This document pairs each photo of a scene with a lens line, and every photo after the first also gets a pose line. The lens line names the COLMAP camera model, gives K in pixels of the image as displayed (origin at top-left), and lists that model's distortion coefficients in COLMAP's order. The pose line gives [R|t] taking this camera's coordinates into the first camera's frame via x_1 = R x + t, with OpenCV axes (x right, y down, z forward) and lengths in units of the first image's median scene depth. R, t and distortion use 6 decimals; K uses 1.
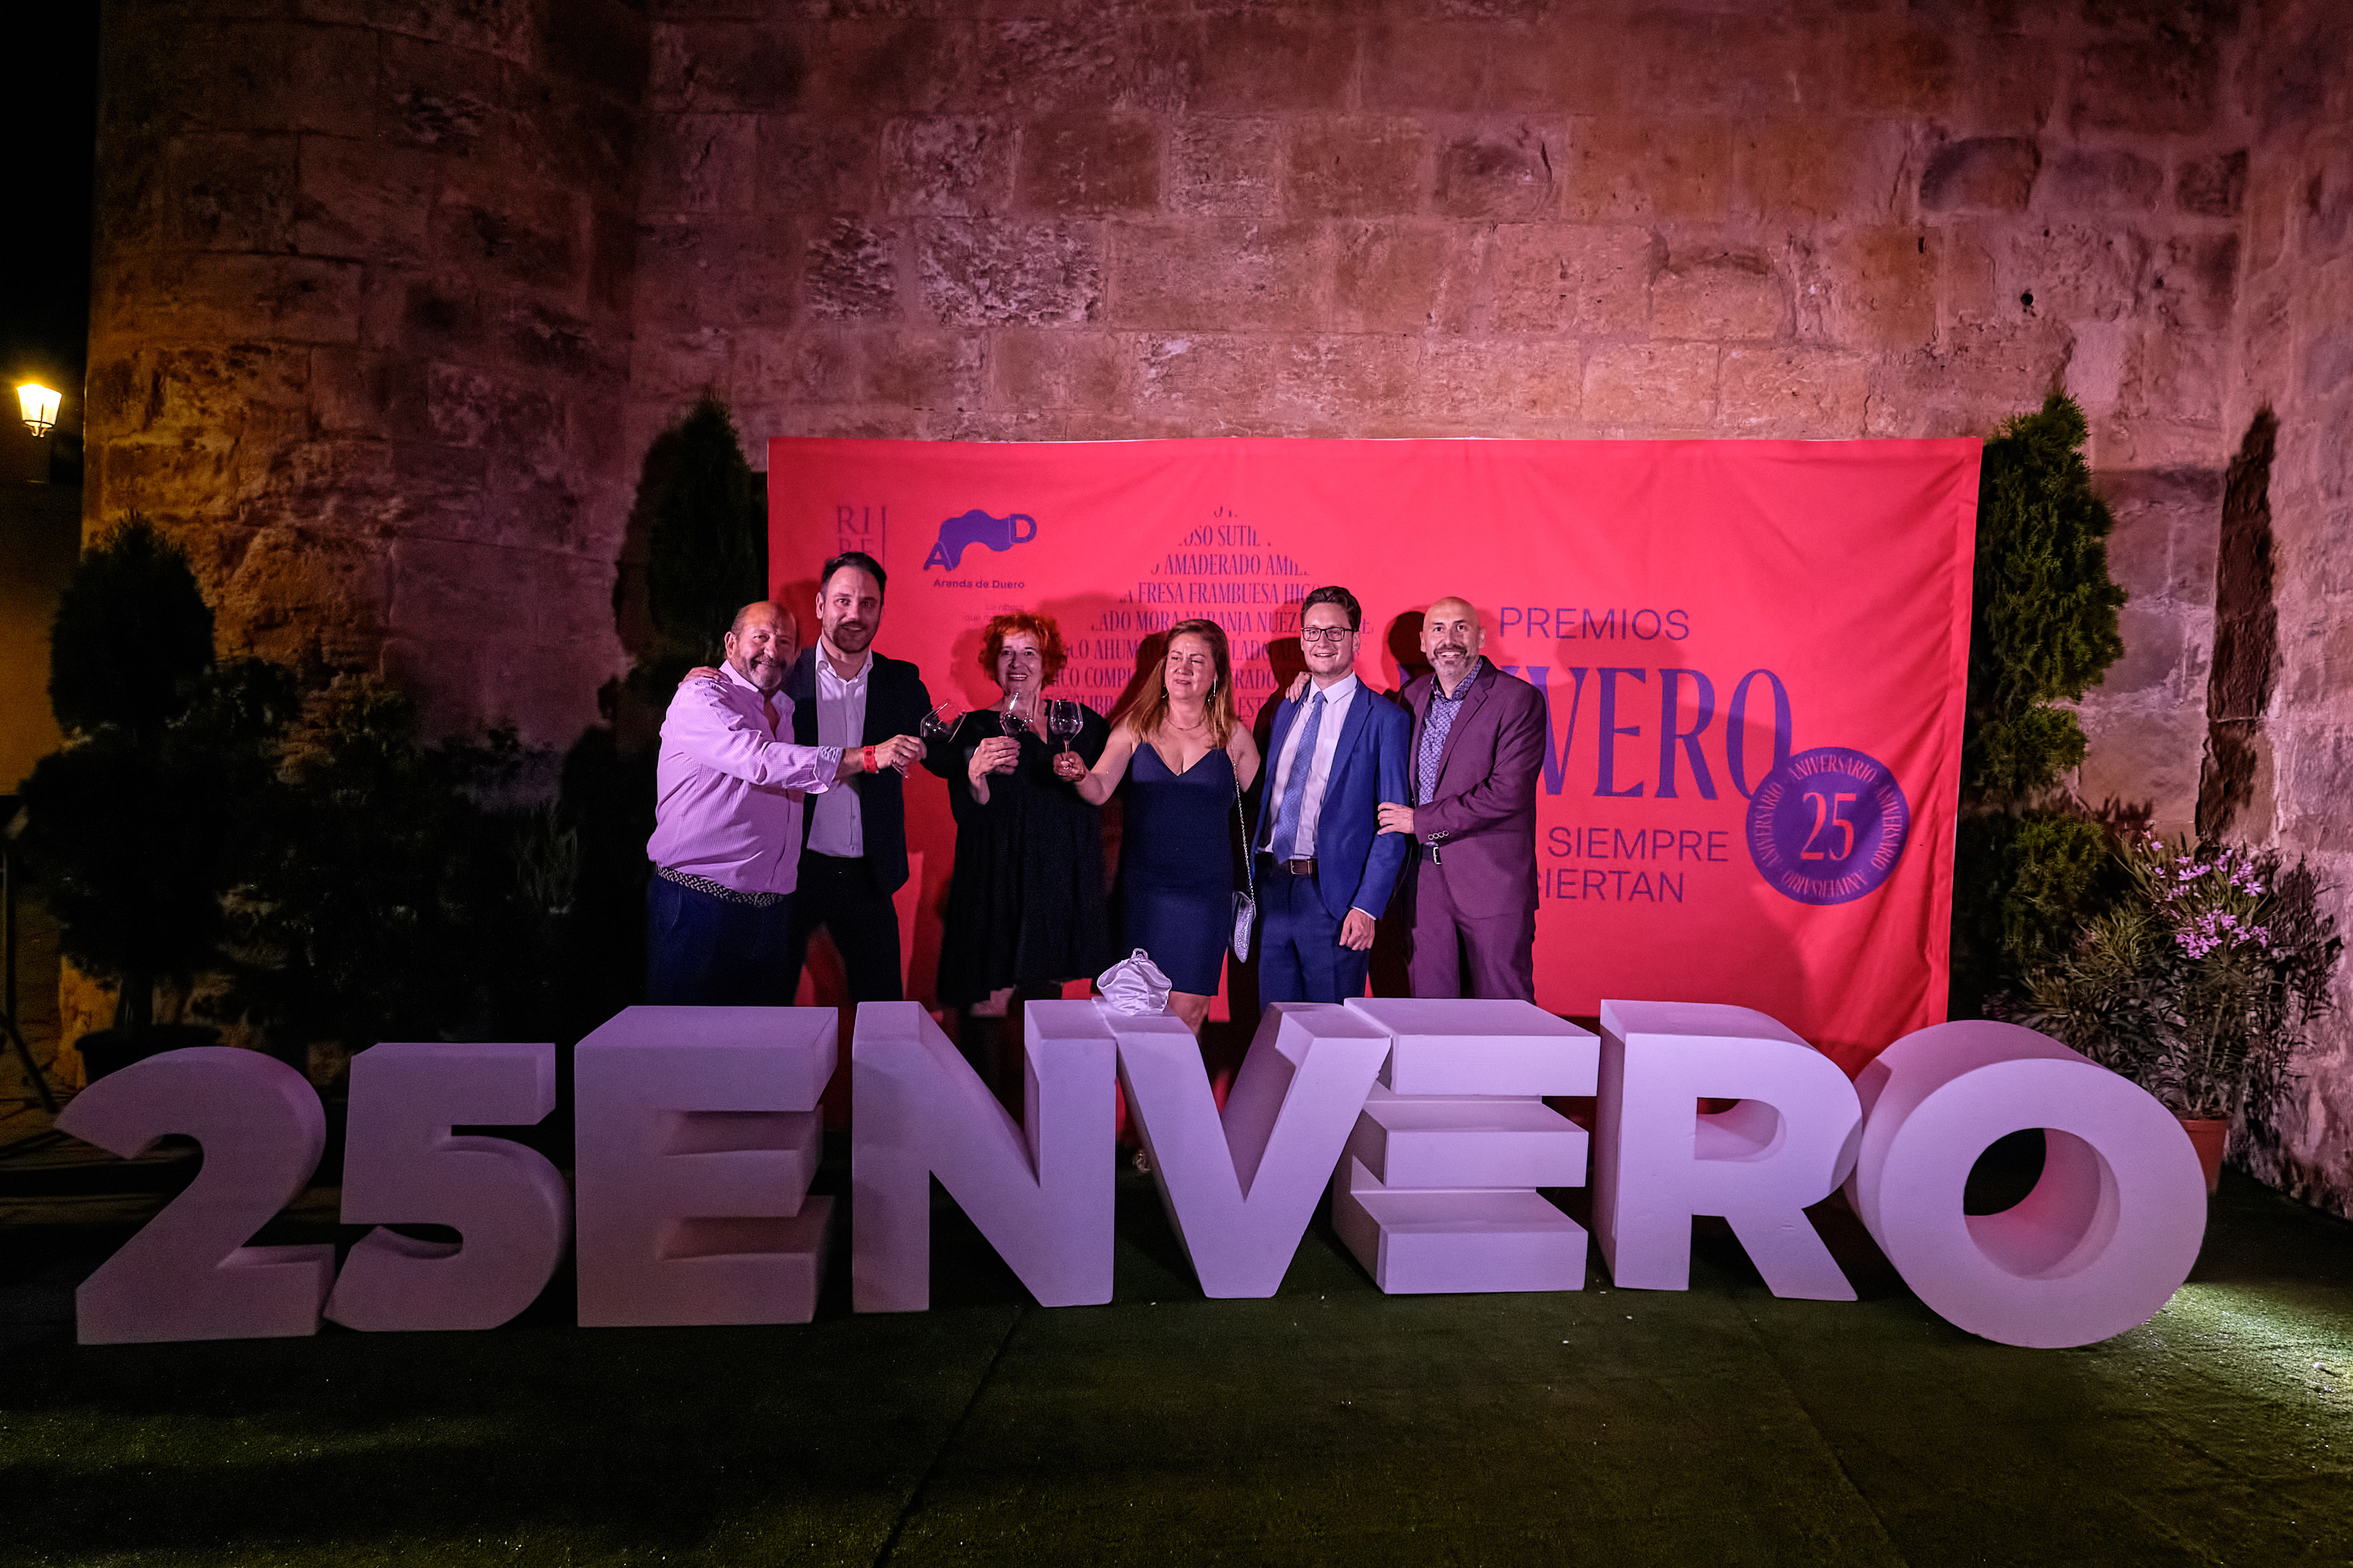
lens RADIAL K [[1639.4, 0, 1186.6], [0, 1639.4, 852.5], [0, 0, 1]] dist [-0.001697, -0.016300]
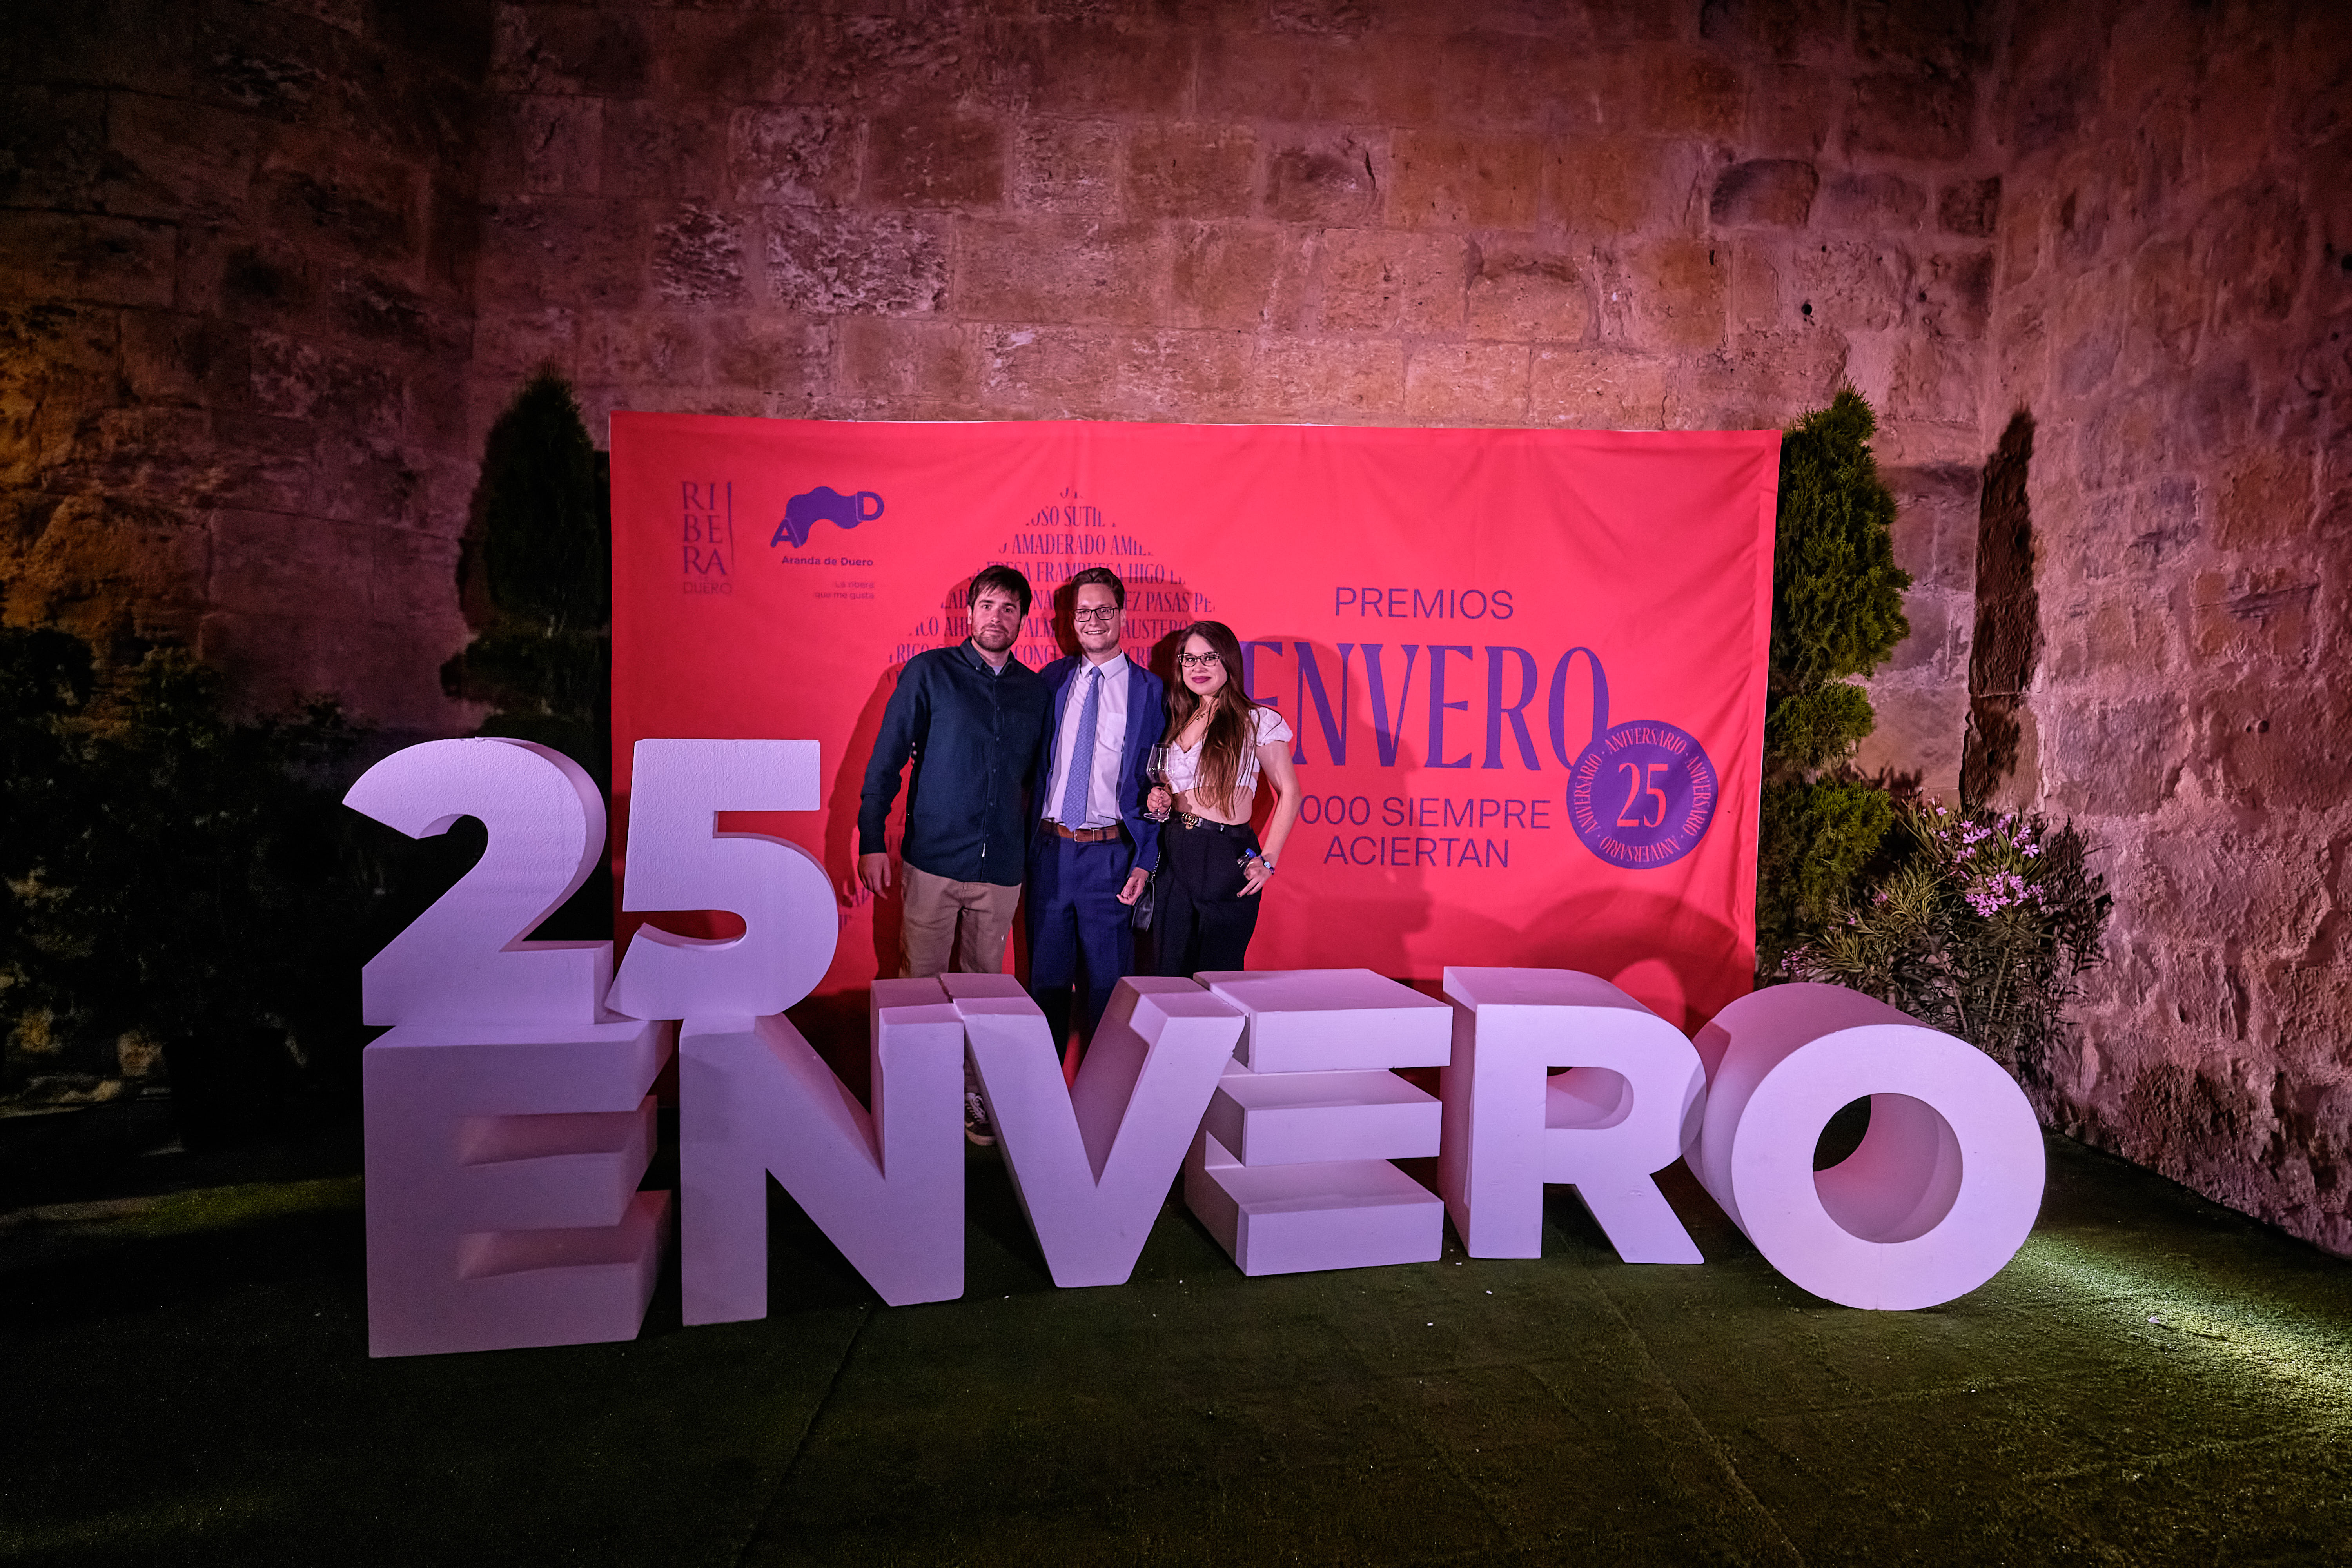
lens RADIAL K [[1407.0, 0, 1172.0], [0, 1407.0, 798.7], [0, 0, 1]] dist [0.017168, -0.021994]
pose [[0.994887, -0.007496, 0.100713, -0.003476], [0.008827, 0.999879, -0.012775, -0.004294], [-0.100605, 0.013599, 0.994833, 0.110264]]
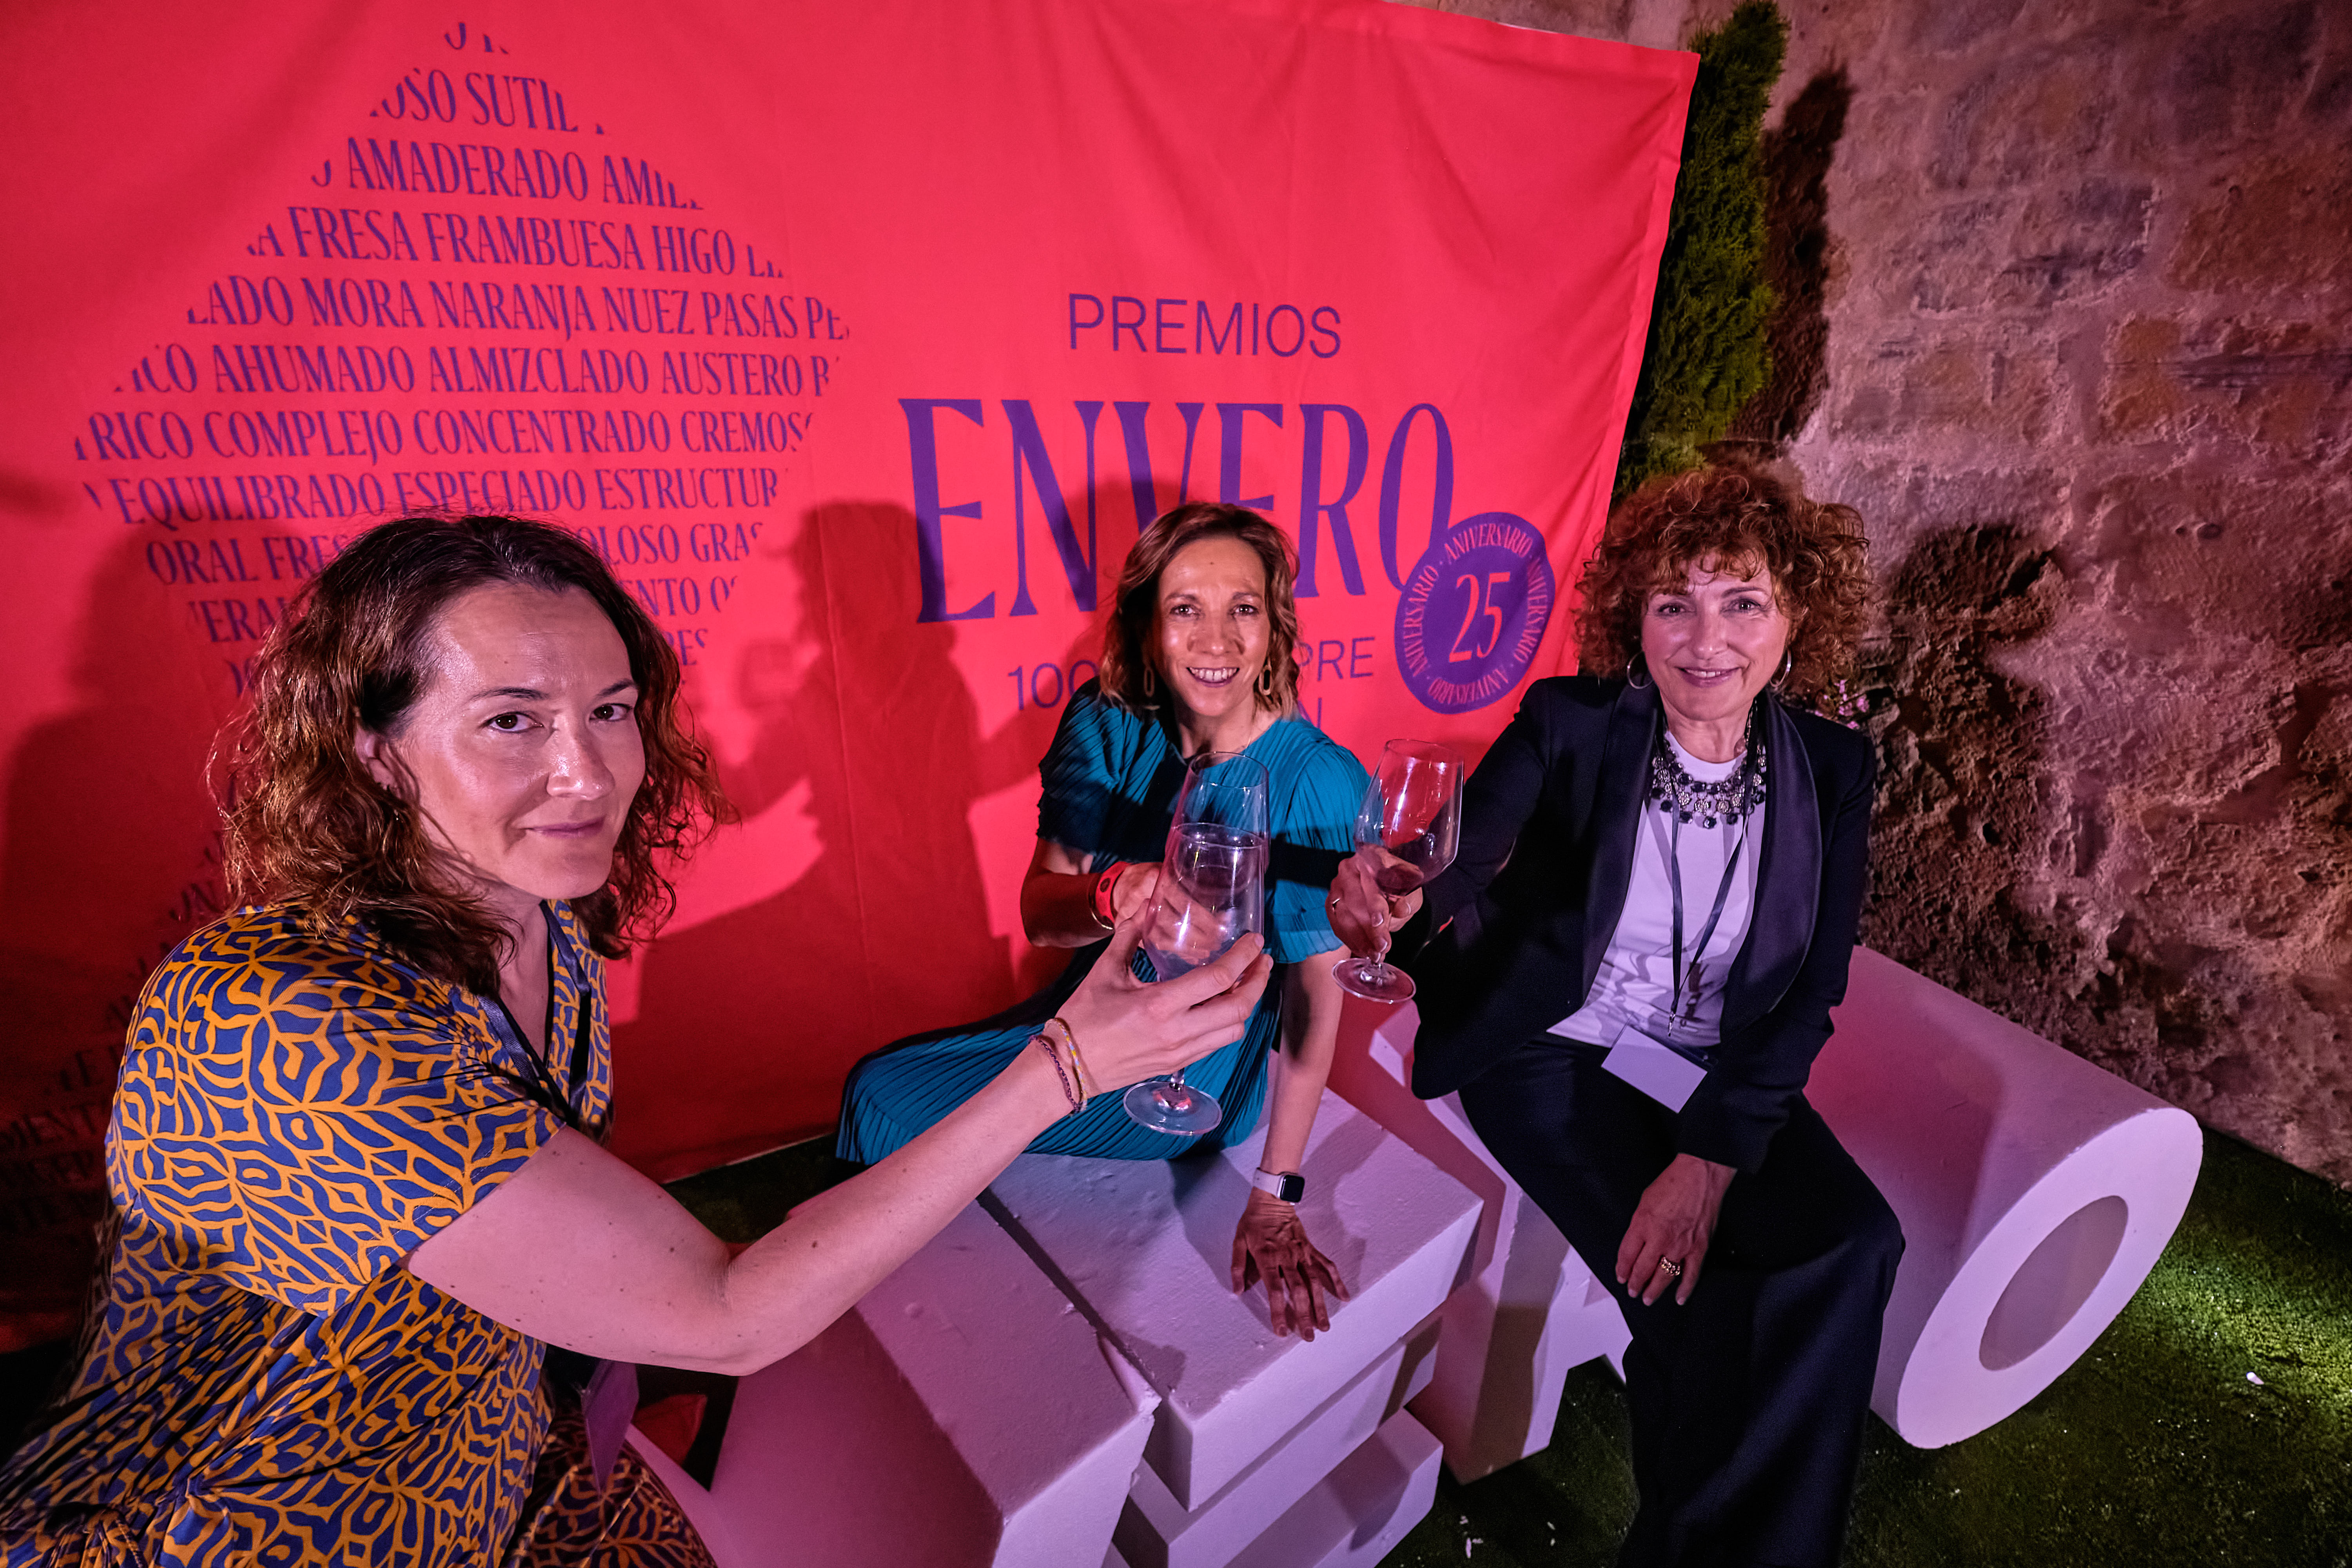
lens RADIAL K [[1041.7, 0, 1174.5], [0, 1041.7, 801.7], [0, 0, 1]] dist [-0.010696, 0.001123]
pose [[0.869567, -0.191119, 0.455331, 0.019899], [0.031049, 0.941405, 0.335846, -0.091756], [-0.492837, -0.277903, 0.824549, 0.563422]]
